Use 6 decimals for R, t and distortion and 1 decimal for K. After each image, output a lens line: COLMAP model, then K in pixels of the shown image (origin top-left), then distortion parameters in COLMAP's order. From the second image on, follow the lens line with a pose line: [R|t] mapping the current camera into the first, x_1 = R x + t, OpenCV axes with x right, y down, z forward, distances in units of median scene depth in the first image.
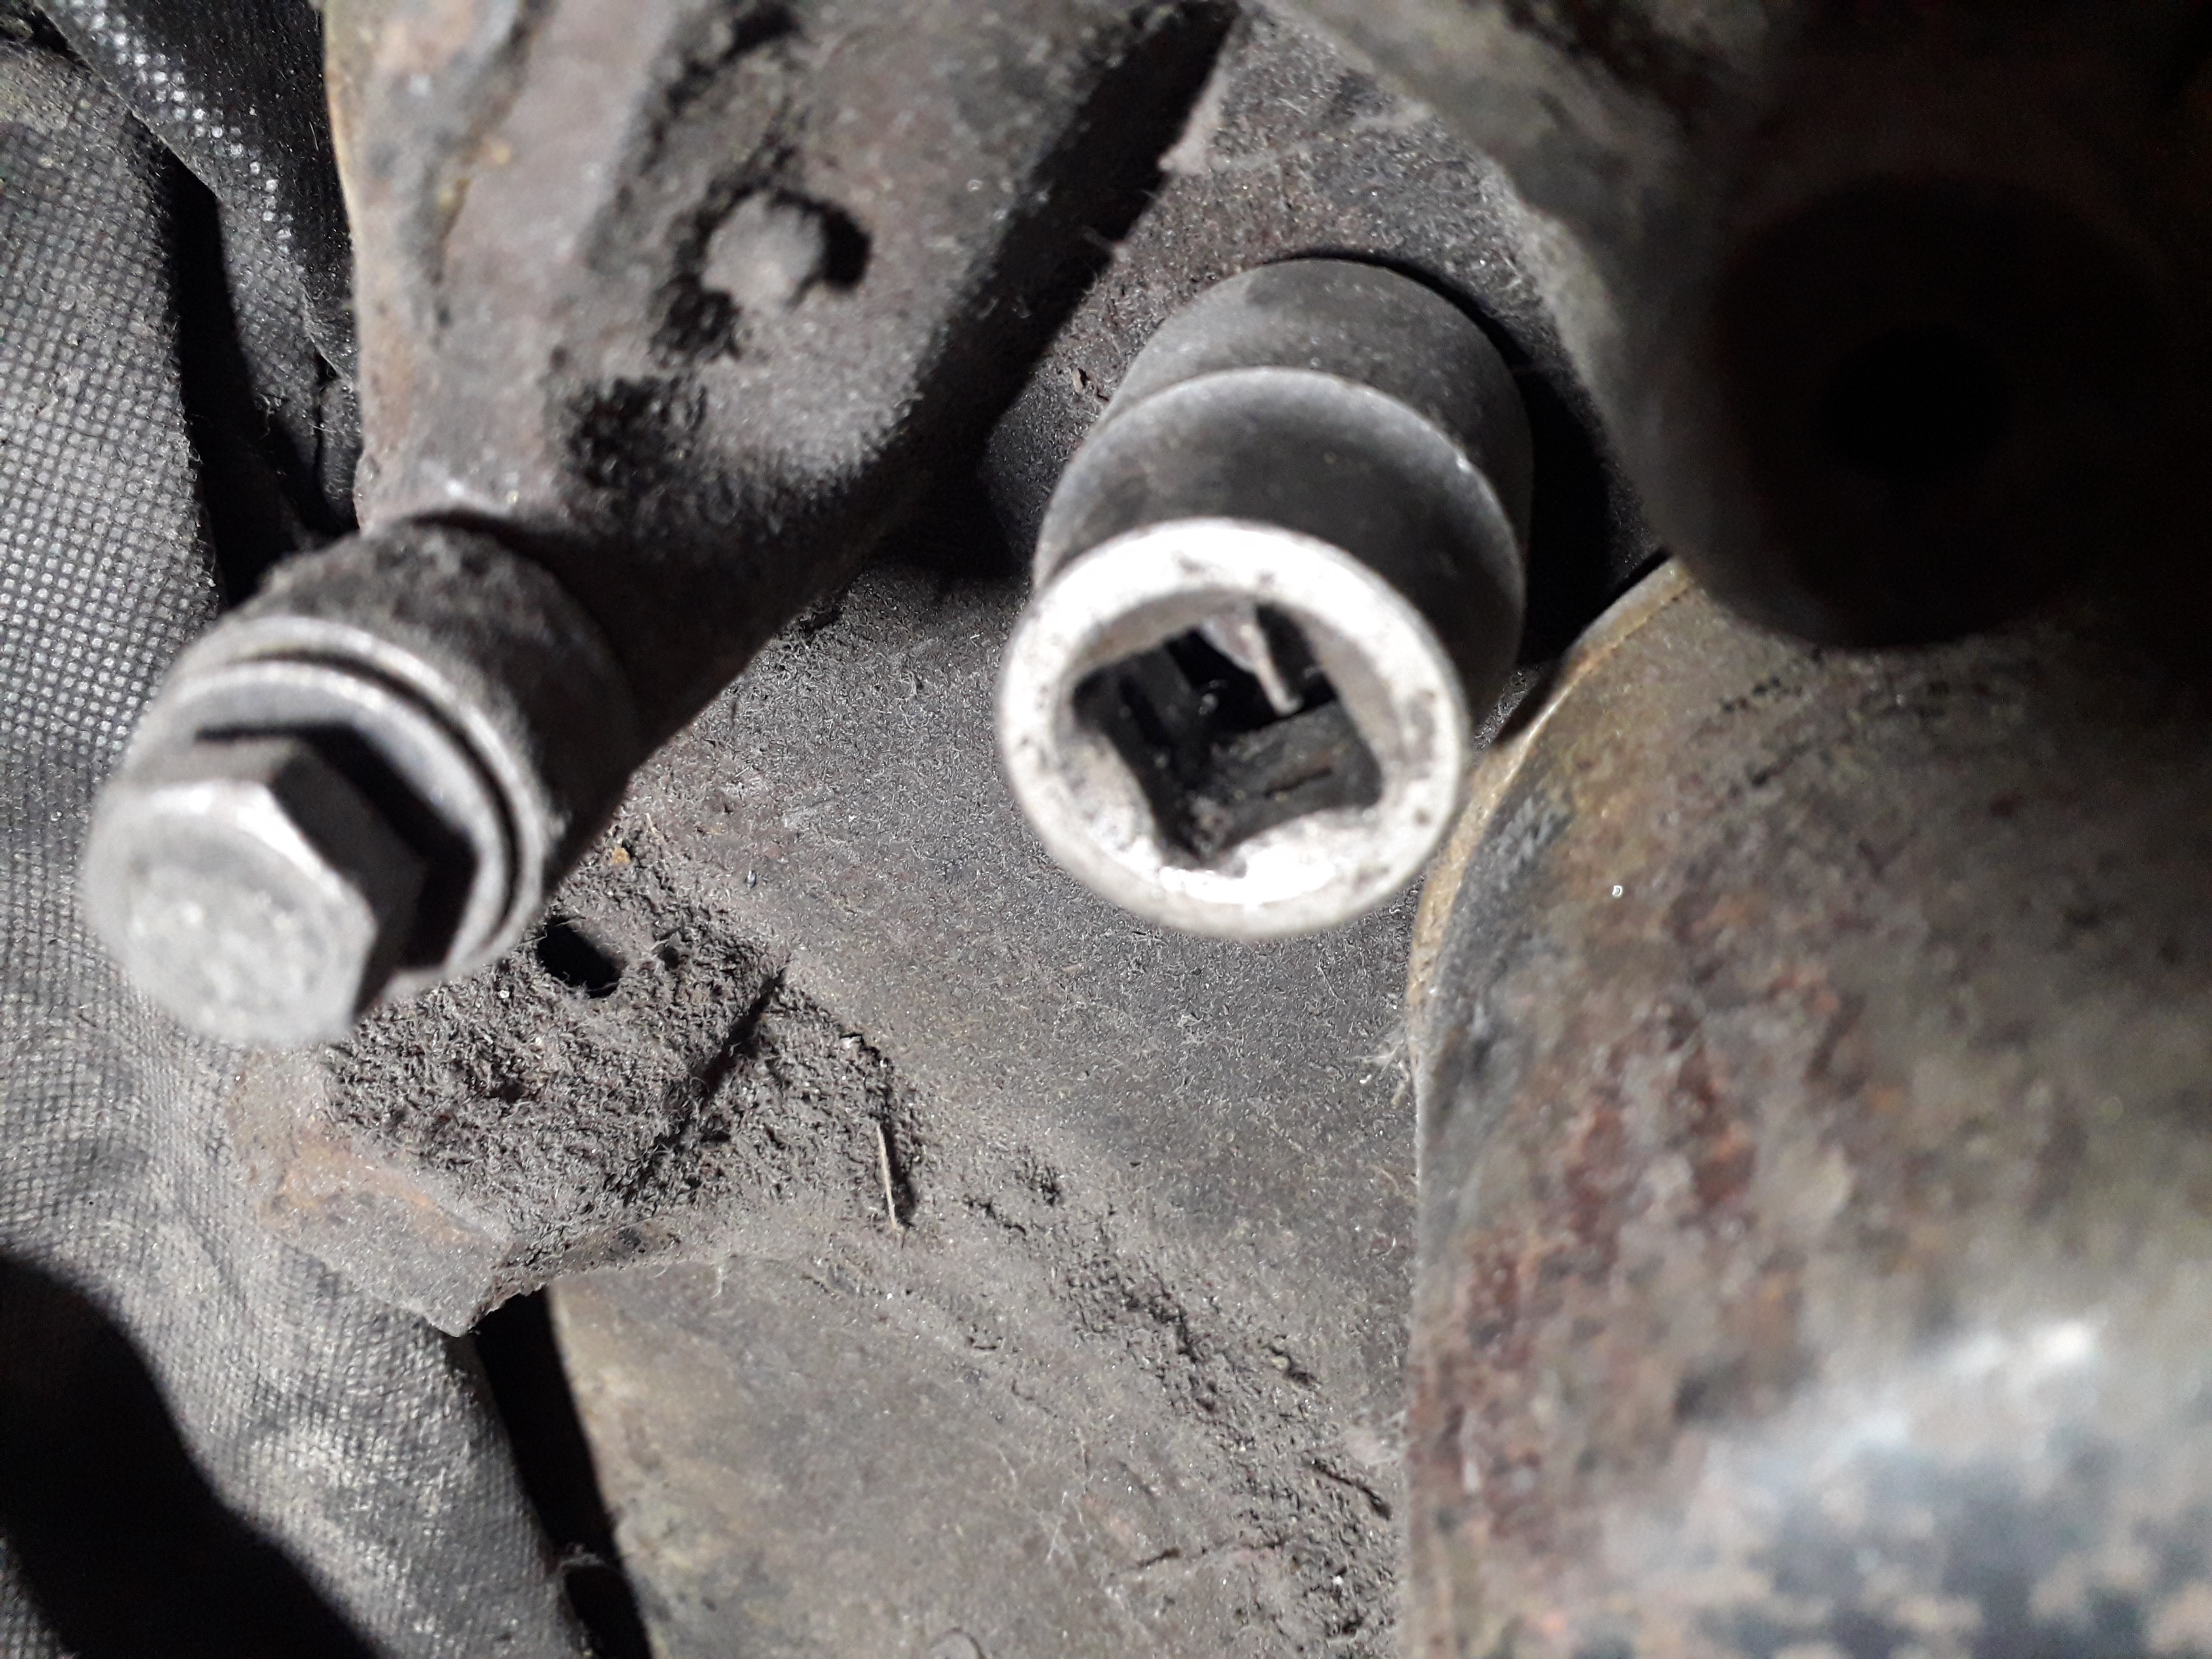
lens RADIAL K [[1735.9, 0, 1032.9], [0, 1735.9, 828.6], [0, 0, 1]] dist [-0.005590, -0.010266]
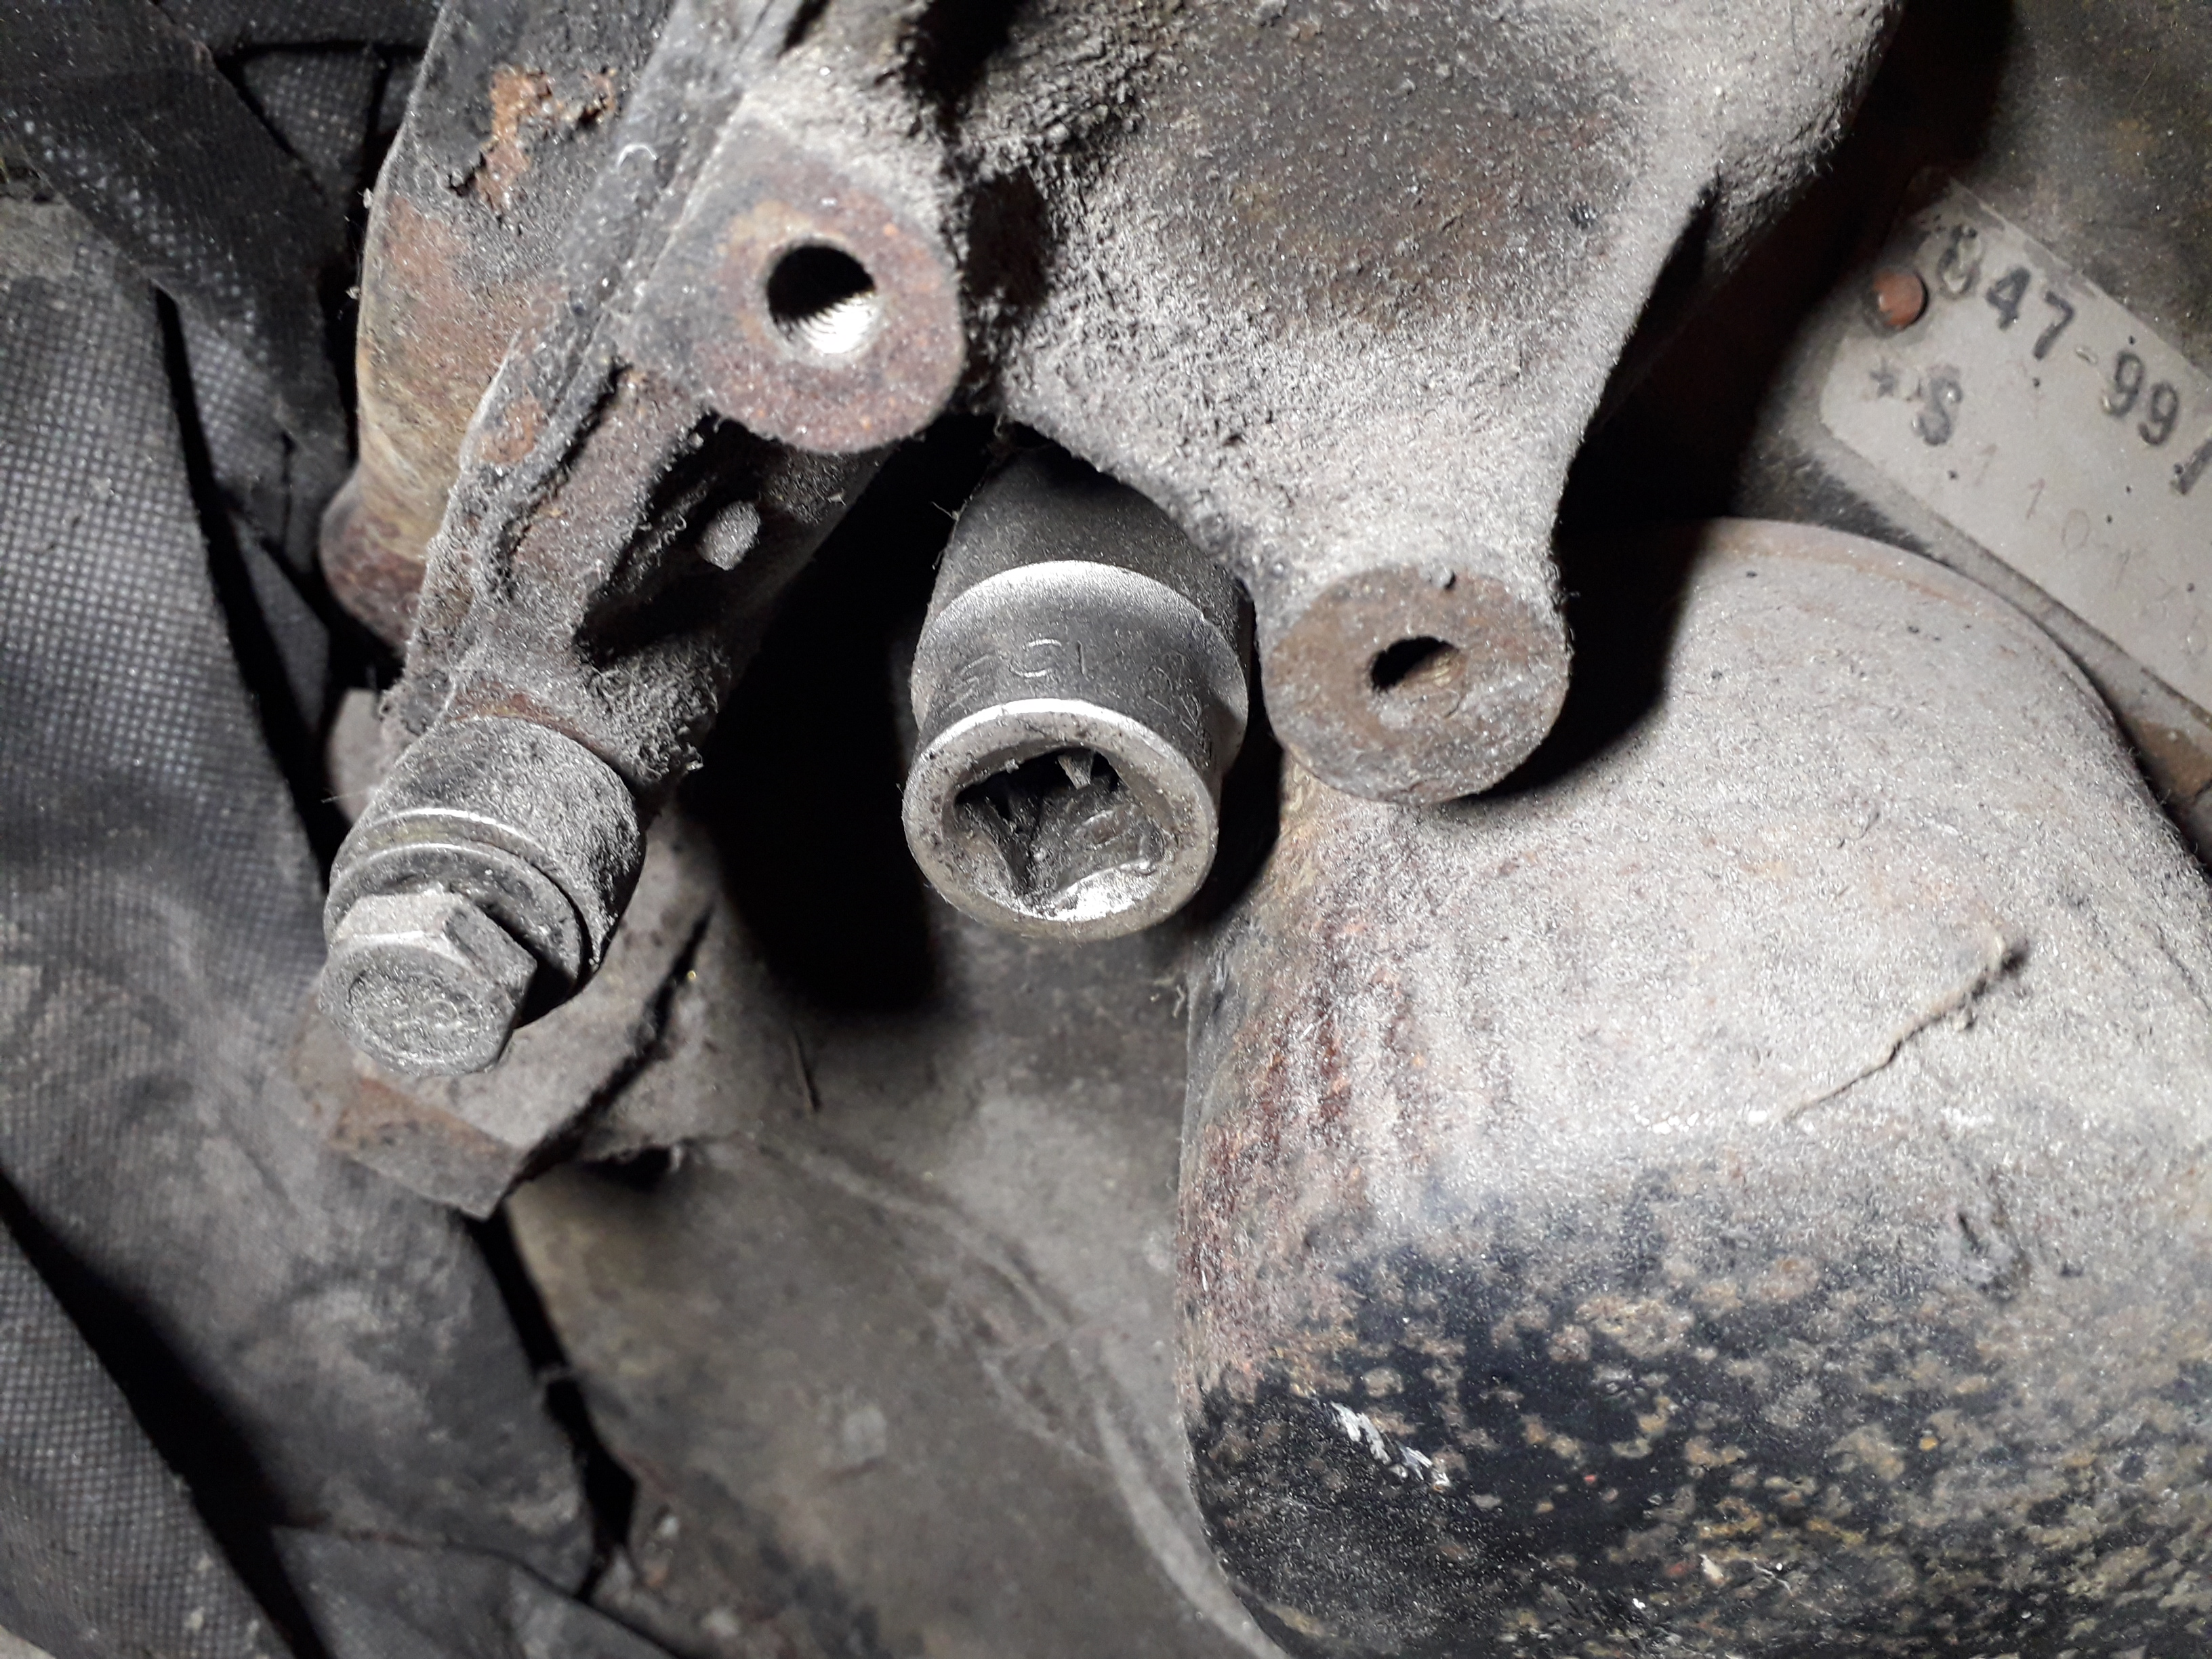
lens RADIAL K [[1735.9, 0, 1032.9], [0, 1735.9, 828.6], [0, 0, 1]] dist [-0.005590, -0.010266]
pose [[0.995564, -0.051050, 0.079035, -0.005711], [0.041767, 0.992493, 0.114945, -0.131920], [-0.084309, -0.111134, 0.990223, -0.299013]]
